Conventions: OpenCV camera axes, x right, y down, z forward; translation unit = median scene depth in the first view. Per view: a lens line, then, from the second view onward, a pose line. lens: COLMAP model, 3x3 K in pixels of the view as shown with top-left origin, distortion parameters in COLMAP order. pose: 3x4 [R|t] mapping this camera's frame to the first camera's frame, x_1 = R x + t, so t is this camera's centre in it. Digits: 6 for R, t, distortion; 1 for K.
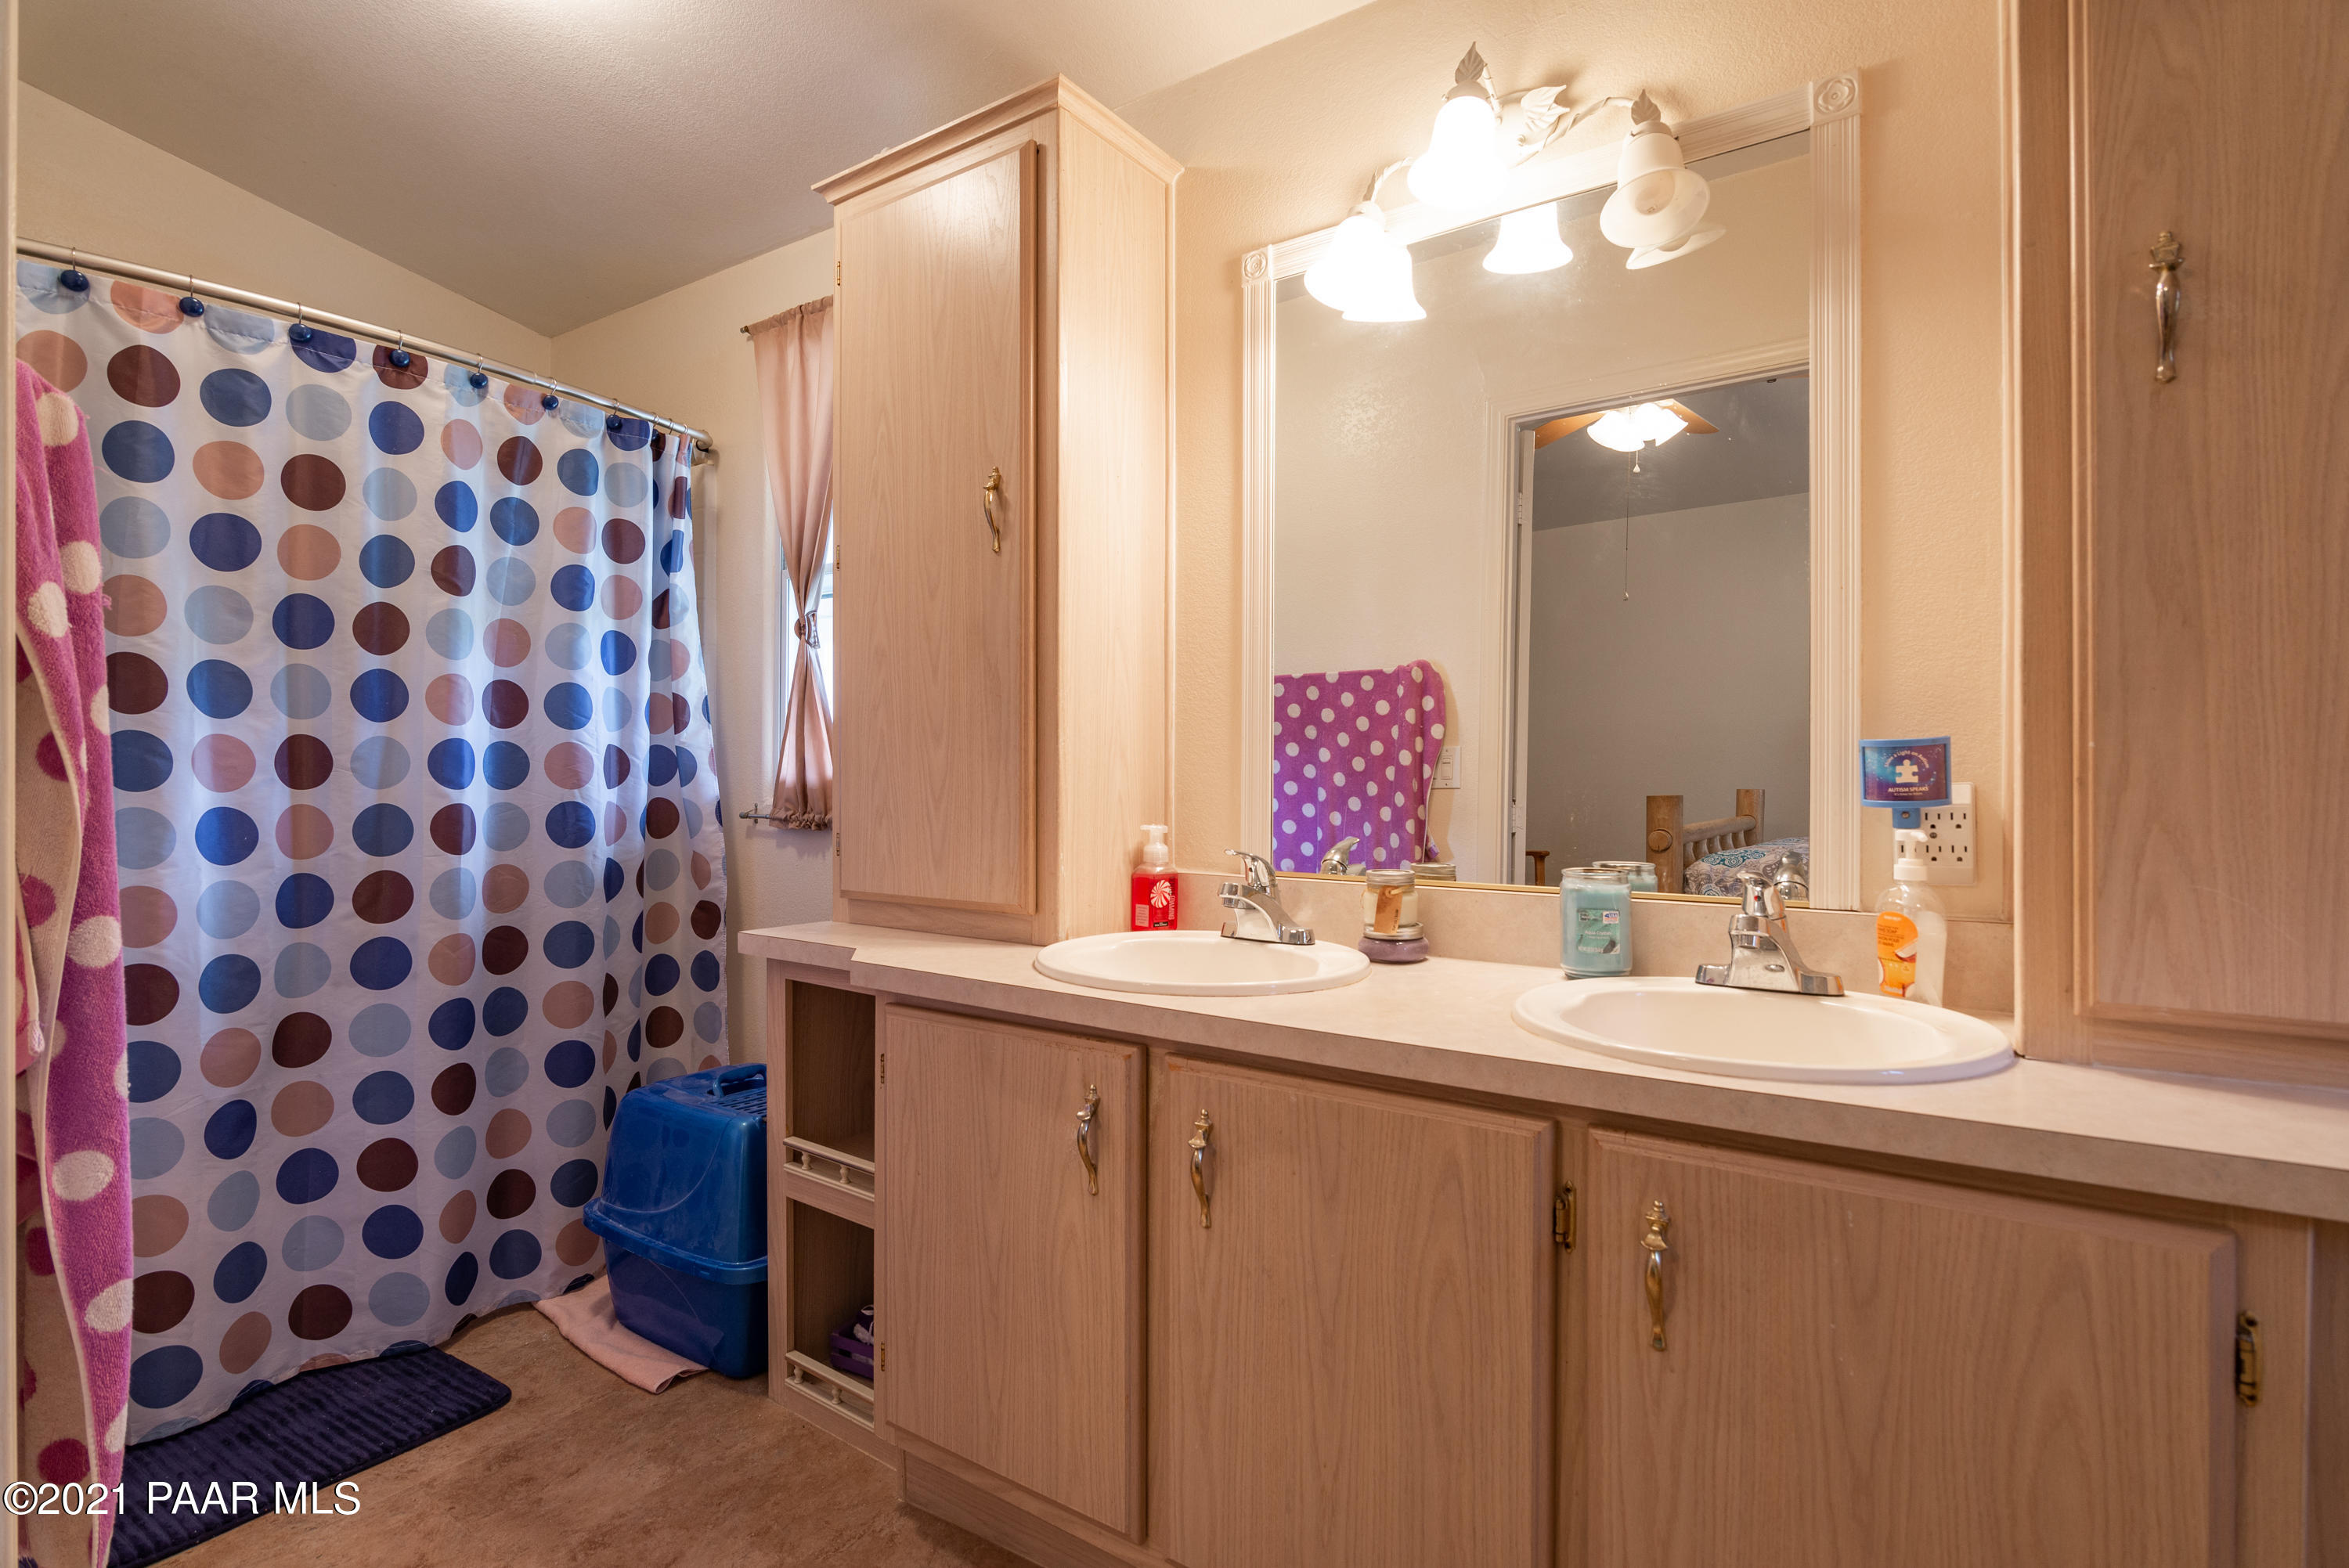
lens RADIAL K [[1152.8, 0, 1170.1], [0, 1152.8, 782.1], [0, 0, 1]] dist [-0.000389, -0.001564]
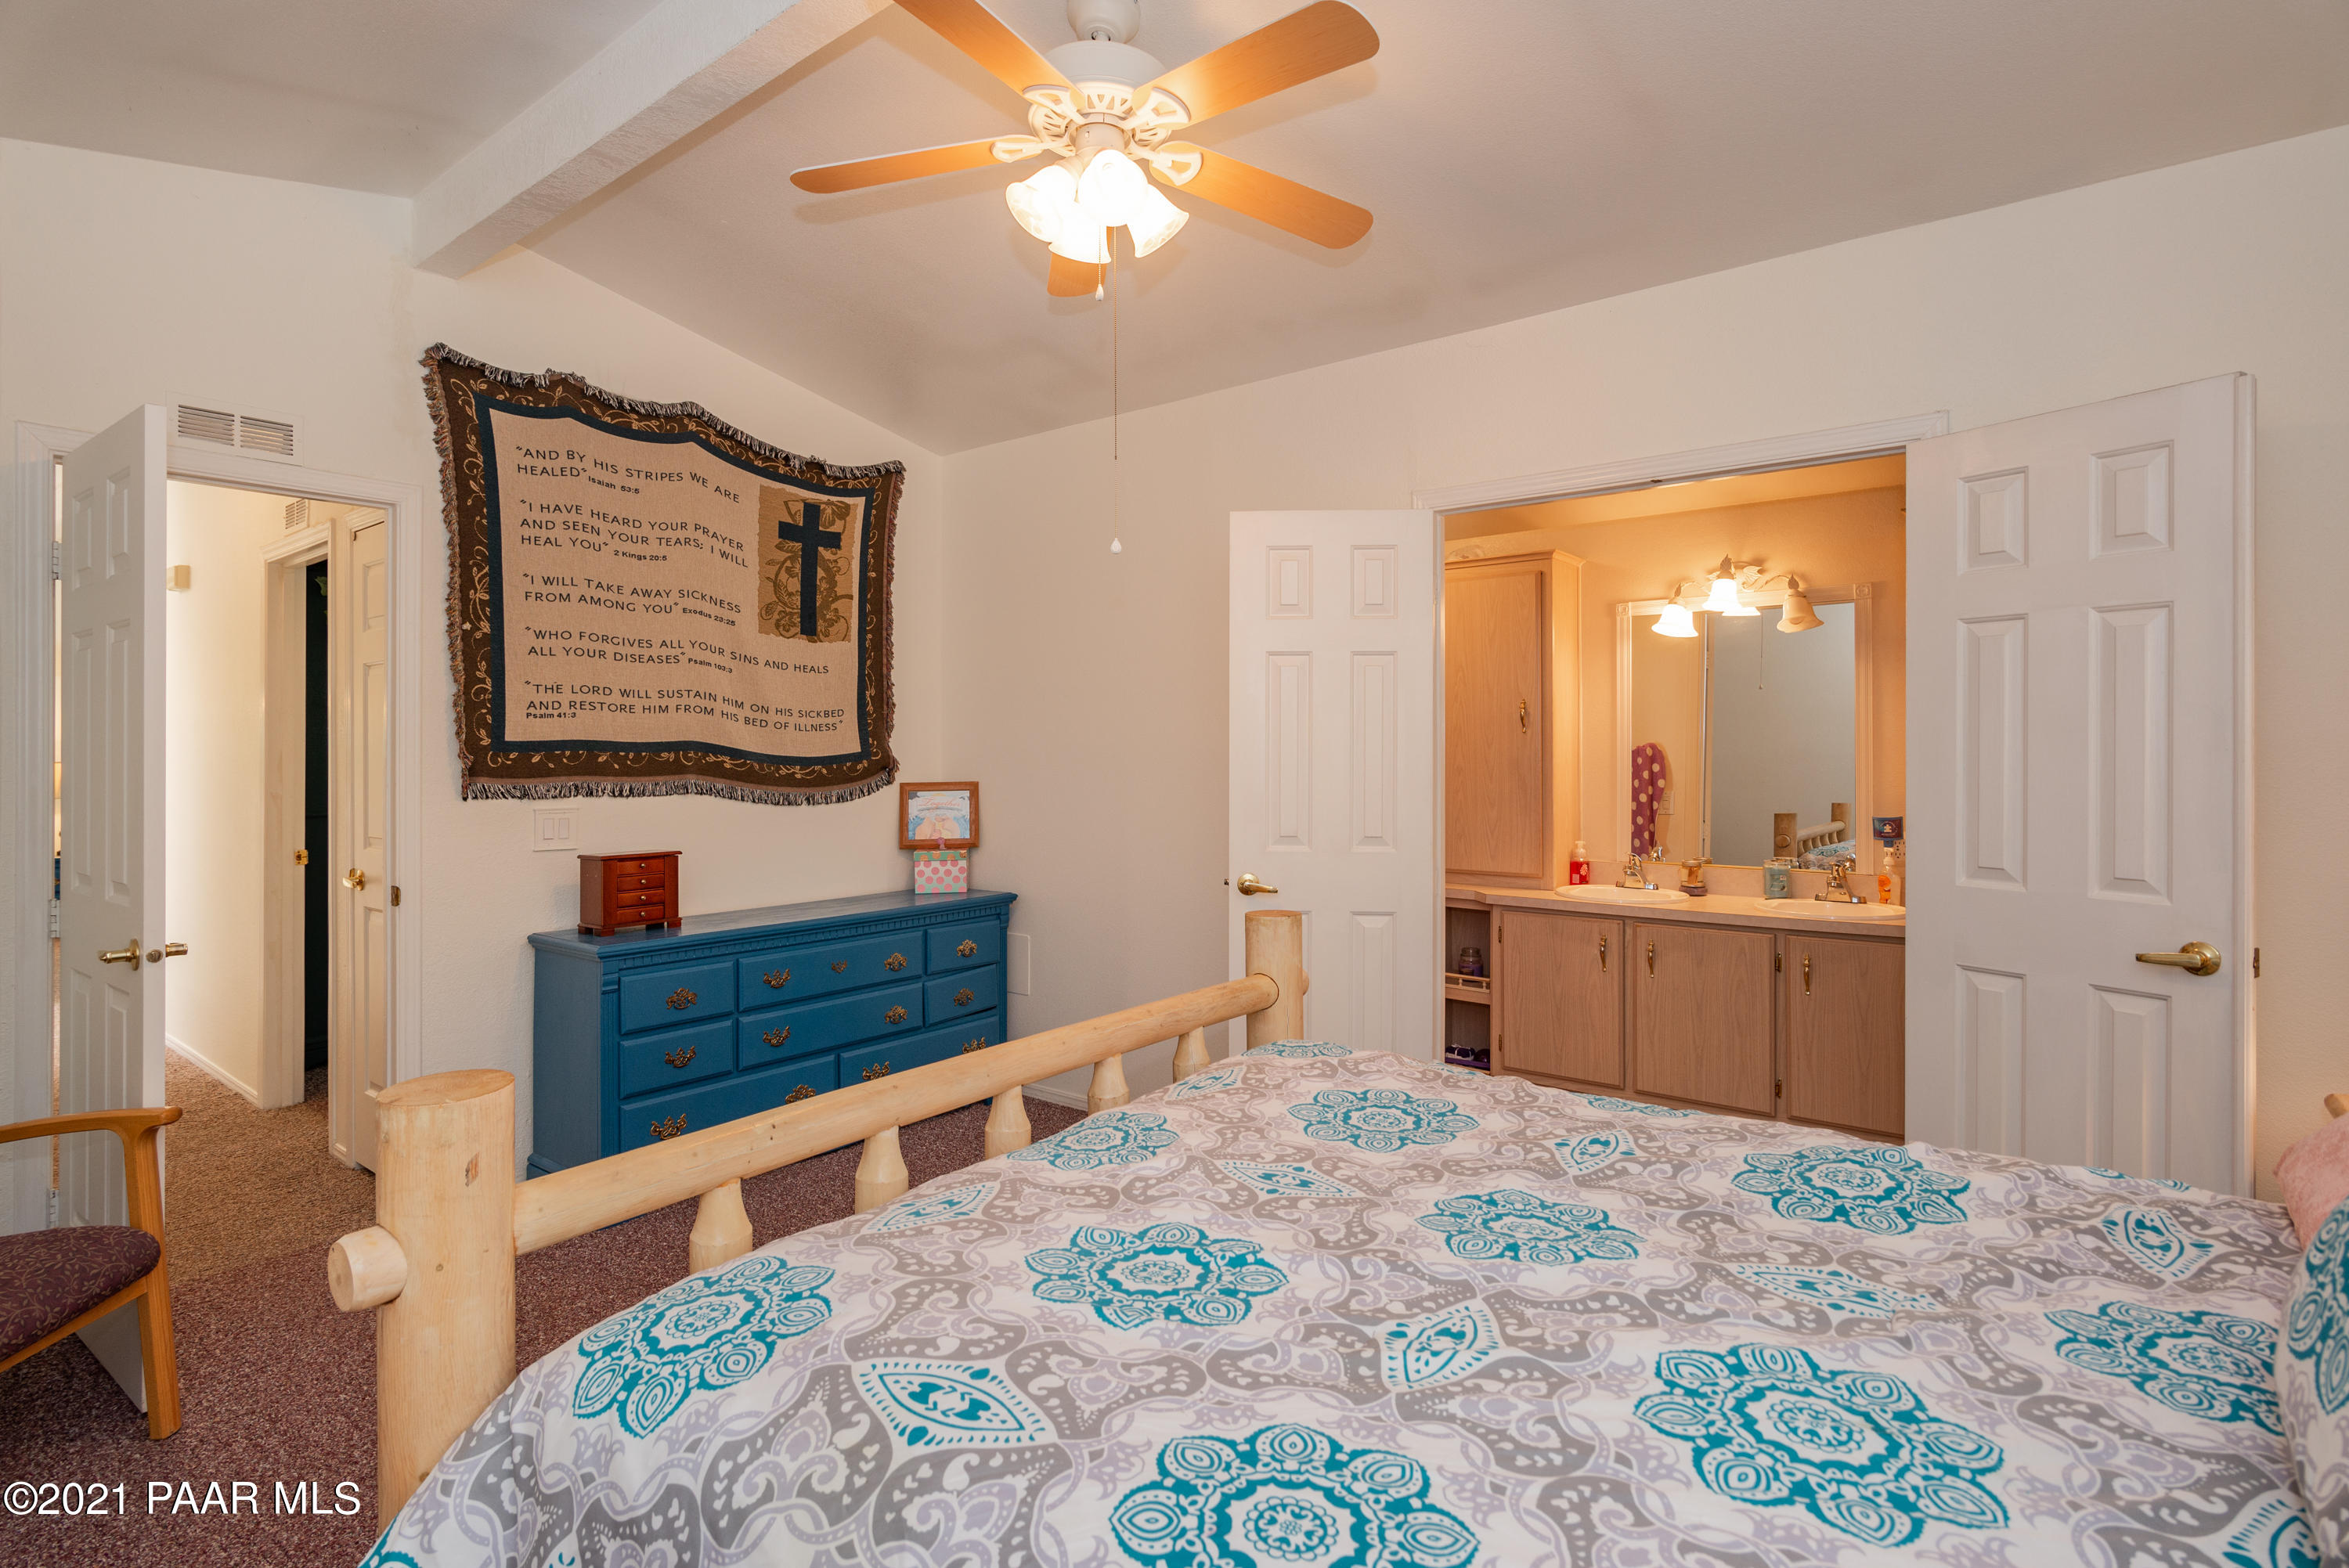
lens RADIAL K [[1161.7, 0, 1178.6], [0, 1161.7, 751.2], [0, 0, 1]] dist [-0.001831, -0.000350]
pose [[0.998435, -0.001847, -0.055889, -0.826911], [0.001107, 0.999911, -0.013269, -0.137227], [0.055908, 0.013187, 0.998349, -1.697956]]
